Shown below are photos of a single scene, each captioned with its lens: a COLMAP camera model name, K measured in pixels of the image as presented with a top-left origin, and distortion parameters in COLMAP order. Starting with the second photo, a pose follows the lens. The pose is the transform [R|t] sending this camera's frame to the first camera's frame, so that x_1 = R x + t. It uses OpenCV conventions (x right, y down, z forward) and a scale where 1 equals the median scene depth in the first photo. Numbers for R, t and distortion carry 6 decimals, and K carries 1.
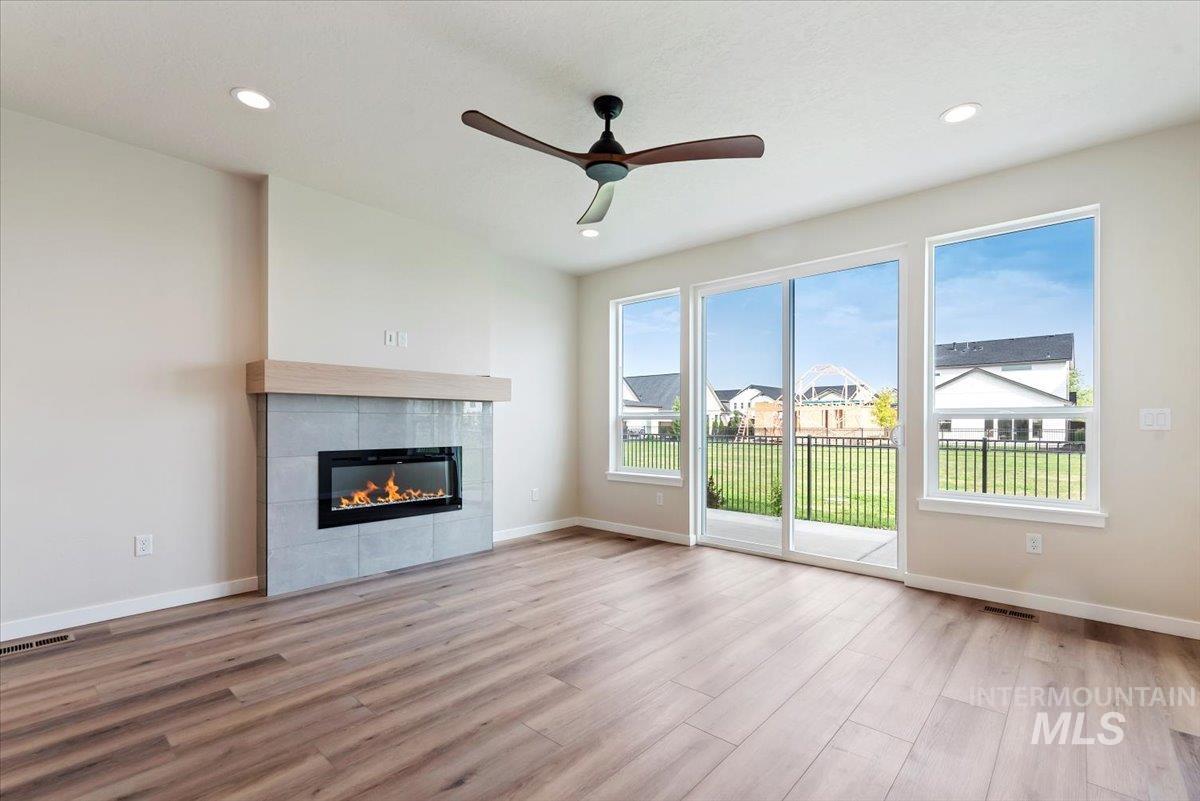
lens RADIAL K [[525.7, 0, 610.3], [0, 525.7, 409.0], [0, 0, 1]] dist [0.000651, 0.000075]
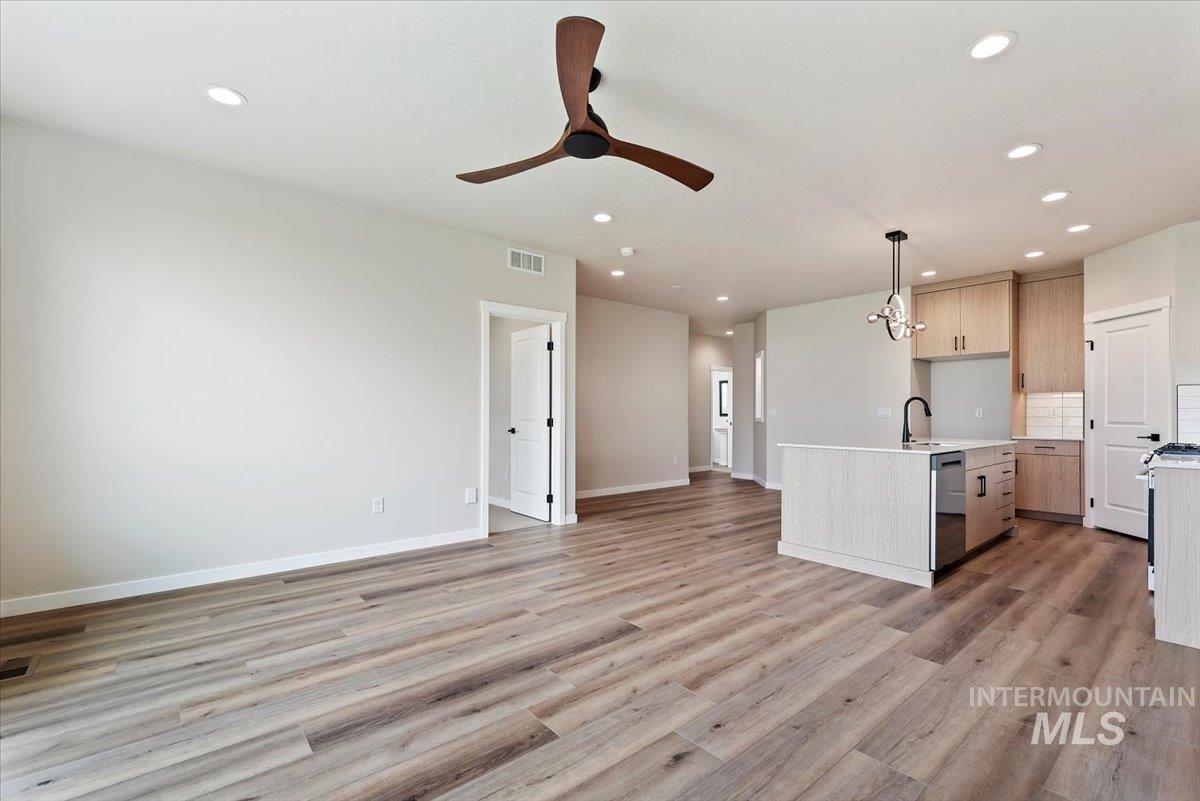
lens RADIAL K [[525.7, 0, 610.3], [0, 525.7, 409.0], [0, 0, 1]] dist [0.000651, 0.000075]
pose [[-0.990535, -0.003705, 0.137210, -0.196421], [-0.008755, 0.999306, -0.036217, 0.066215], [-0.136980, -0.037076, -0.989880, 2.089647]]
